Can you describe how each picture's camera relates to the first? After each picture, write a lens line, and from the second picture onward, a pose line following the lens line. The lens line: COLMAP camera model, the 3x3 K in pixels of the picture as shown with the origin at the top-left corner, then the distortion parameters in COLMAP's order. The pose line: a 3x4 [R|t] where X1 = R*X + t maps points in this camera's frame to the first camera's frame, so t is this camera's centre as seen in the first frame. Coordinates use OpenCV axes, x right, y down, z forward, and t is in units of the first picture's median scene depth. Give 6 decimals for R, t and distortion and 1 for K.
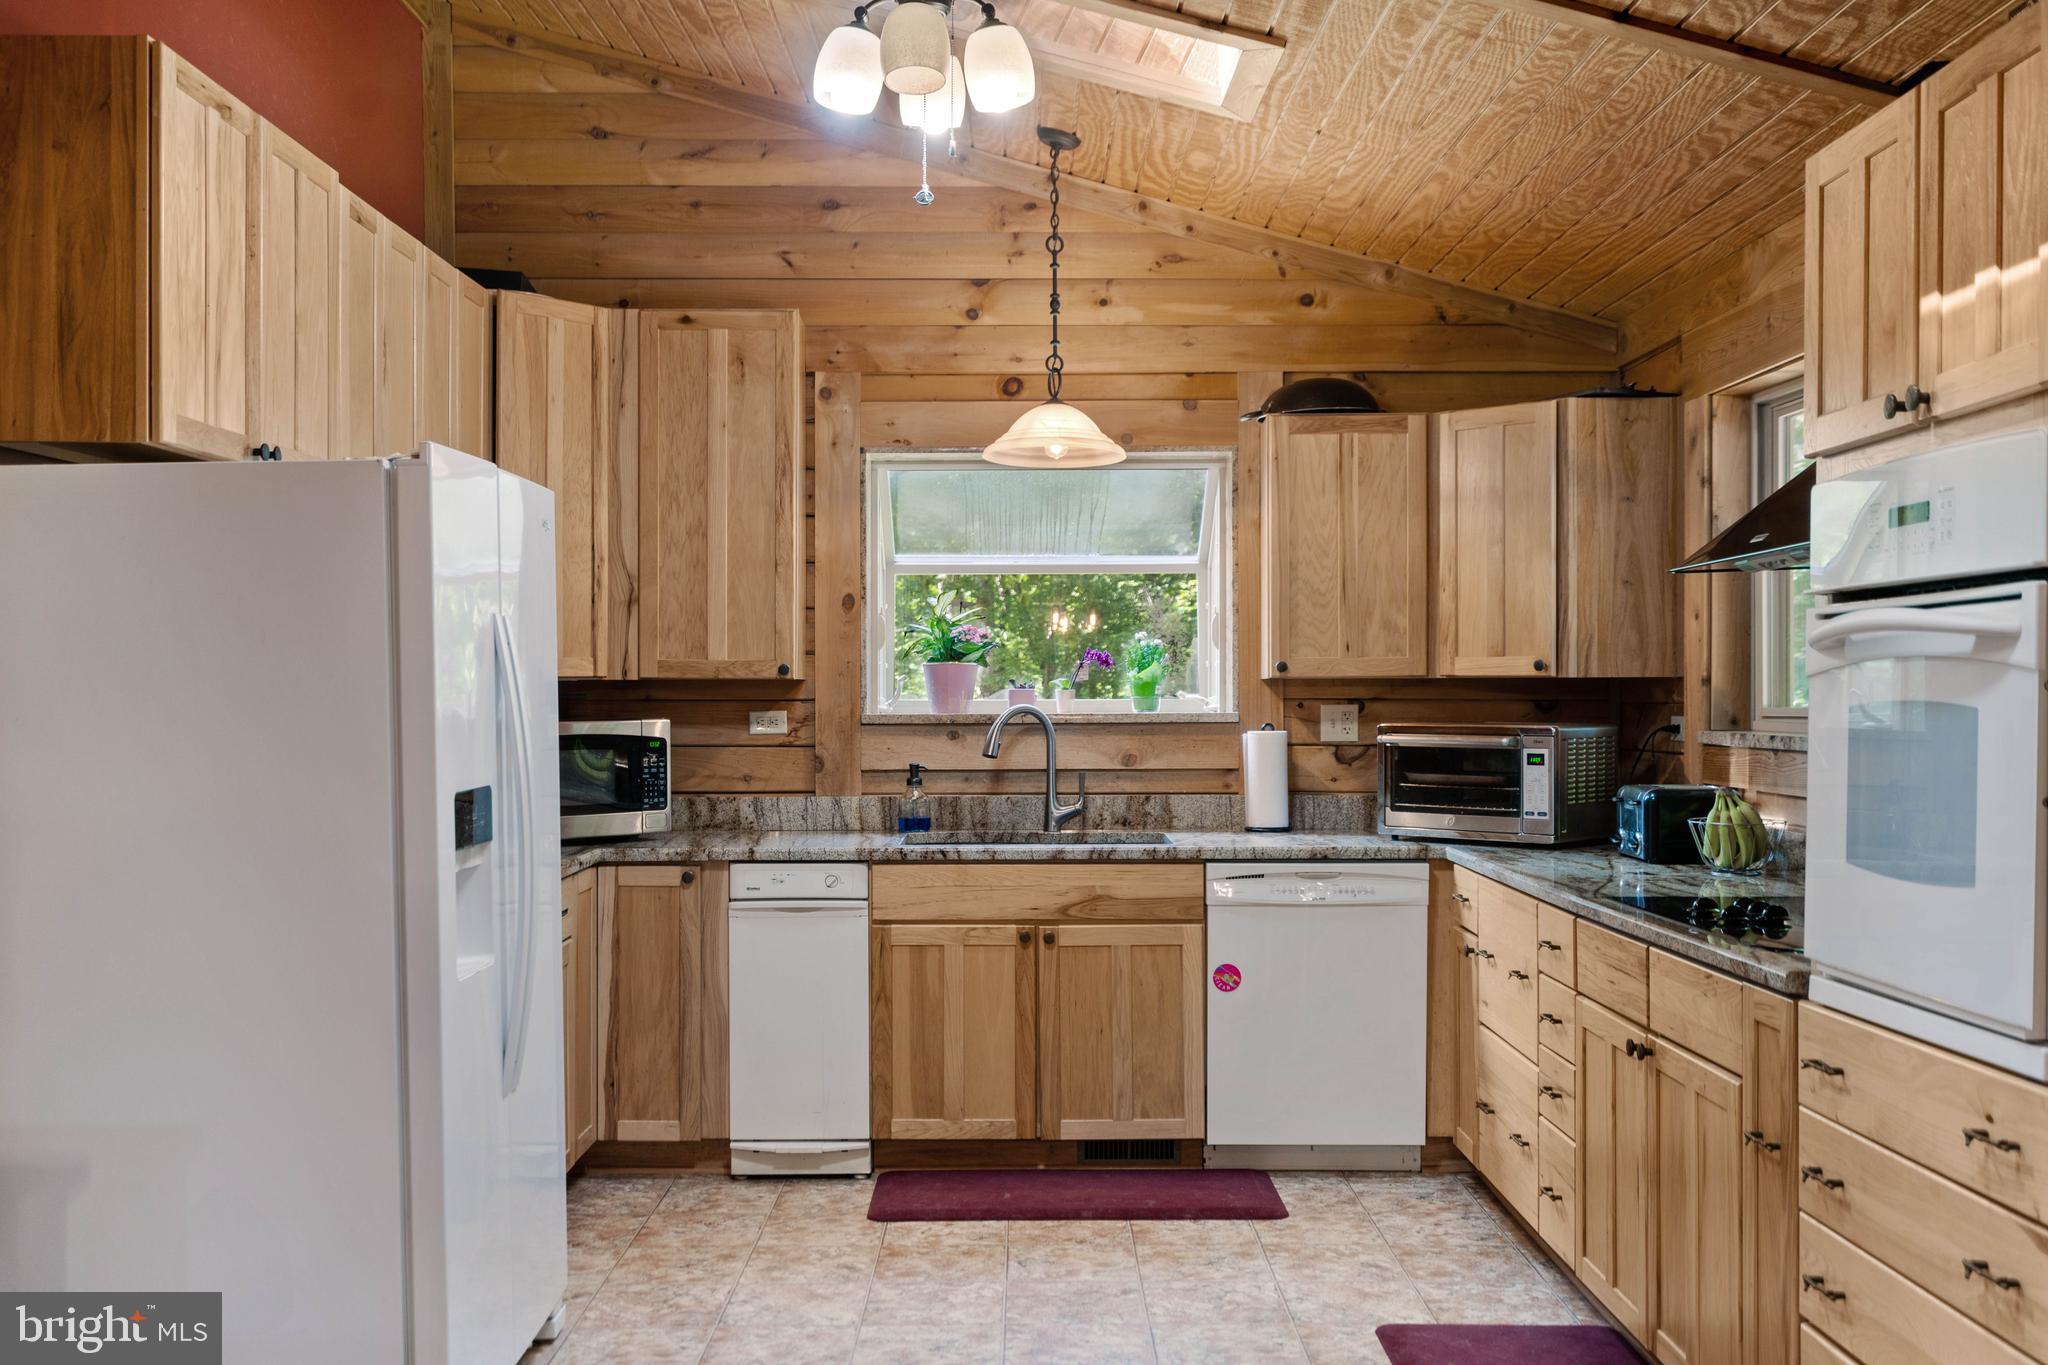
lens RADIAL K [[1993.2, 0, 1023.2], [0, 1993.2, 692.8], [0, 0, 1]] dist [-0.013961, 0.000000]
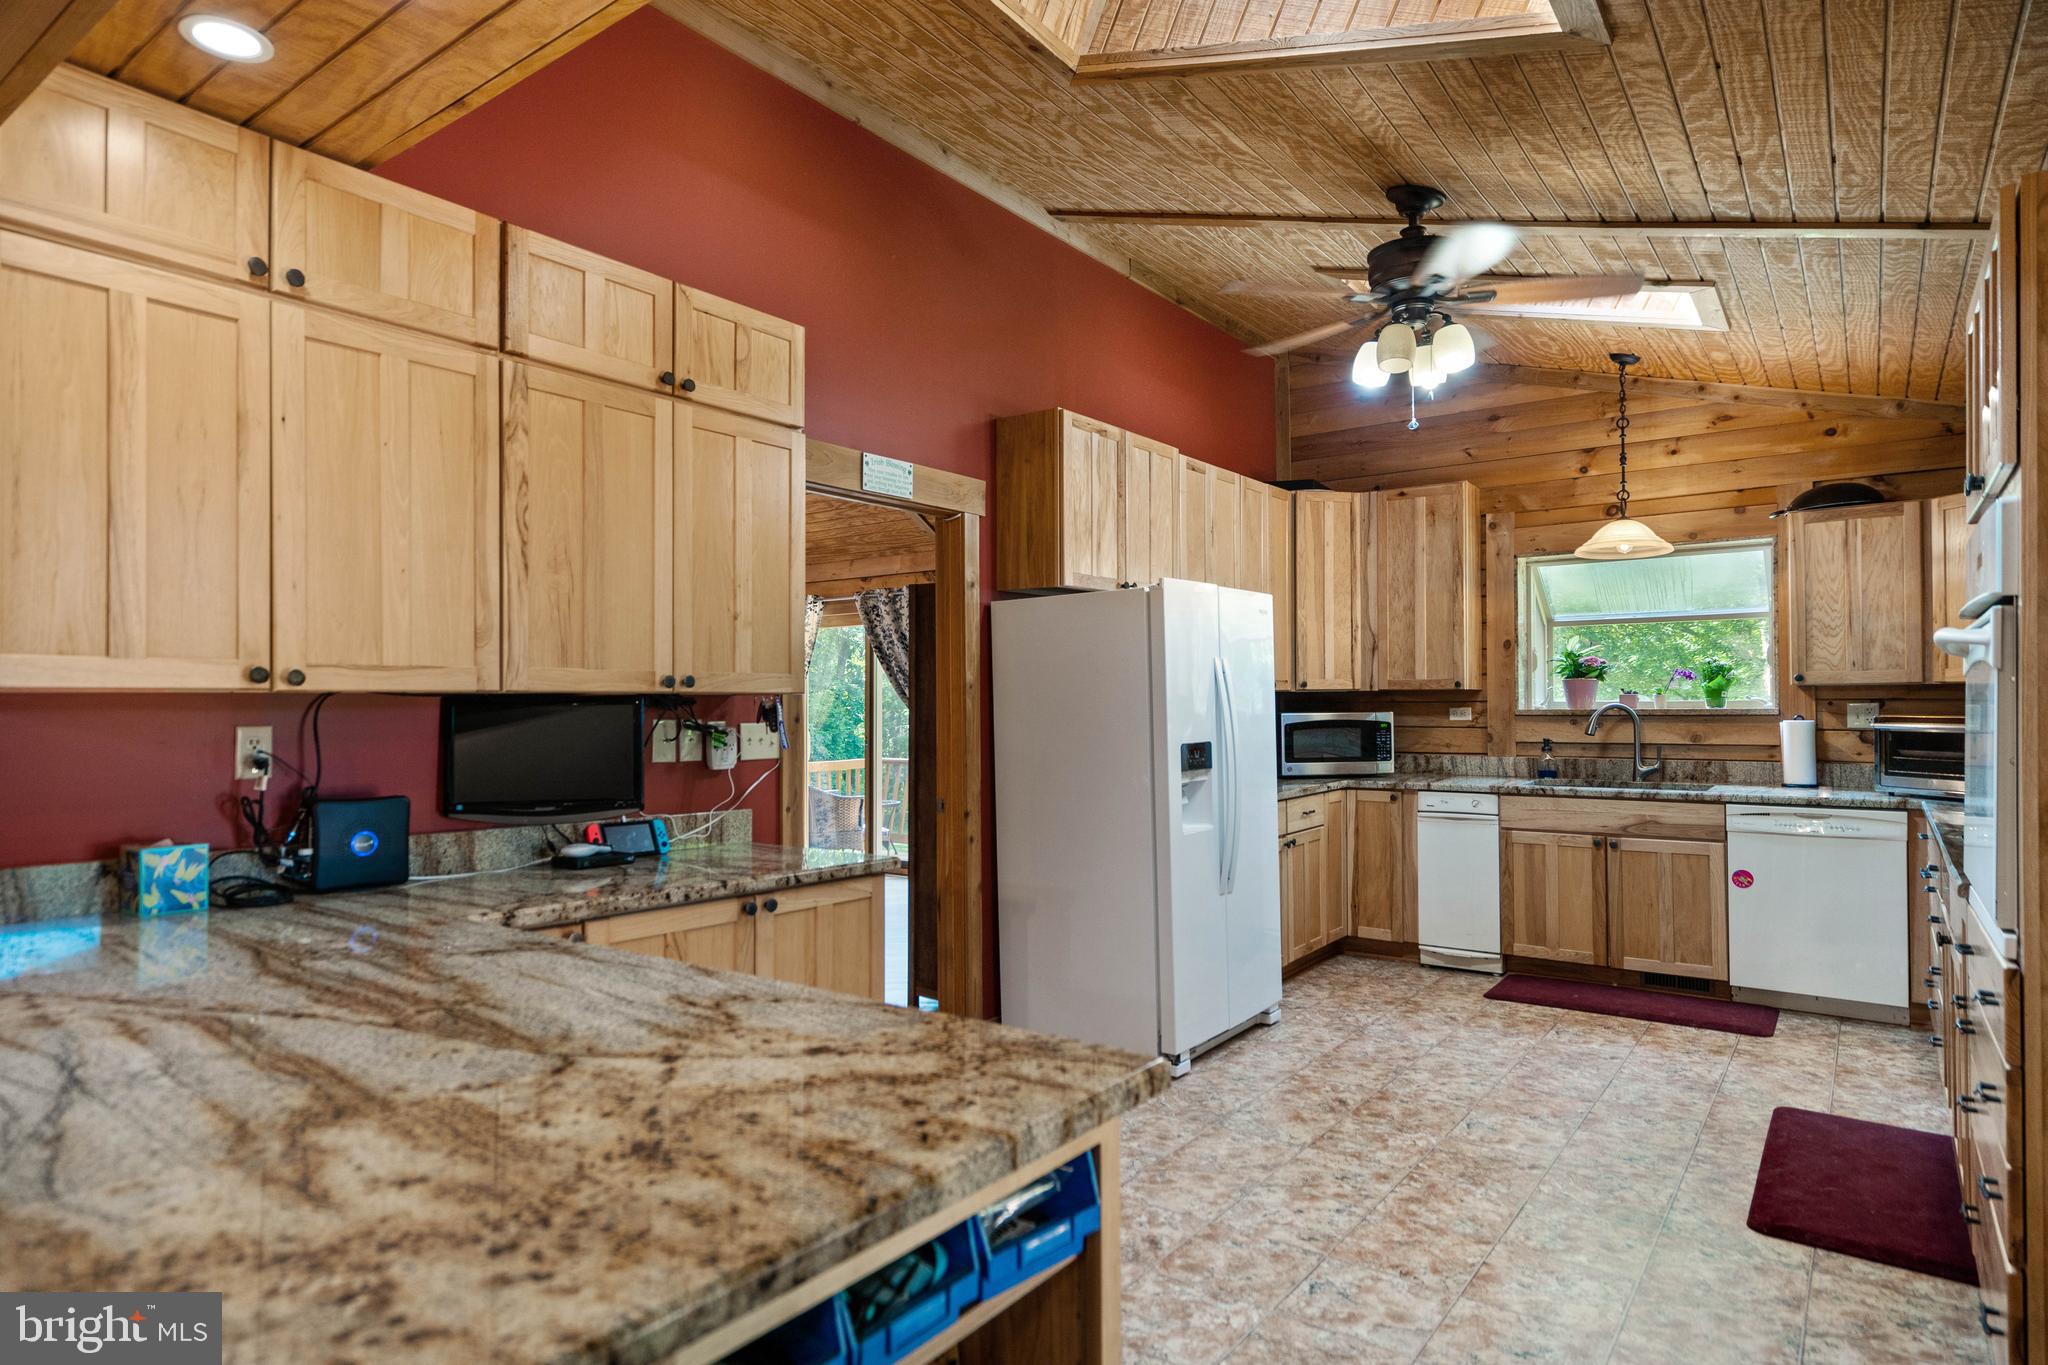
lens RADIAL K [[1096.8, 0, 1025.7], [0, 1096.8, 686.2], [0, 0, 1]] dist [-0.018617, 0.000464]
pose [[0.801558, -0.012532, -0.597785, 0.153543], [0.004093, 0.999872, -0.015473, 0.003776], [0.597903, 0.009956, 0.801507, -0.012506]]
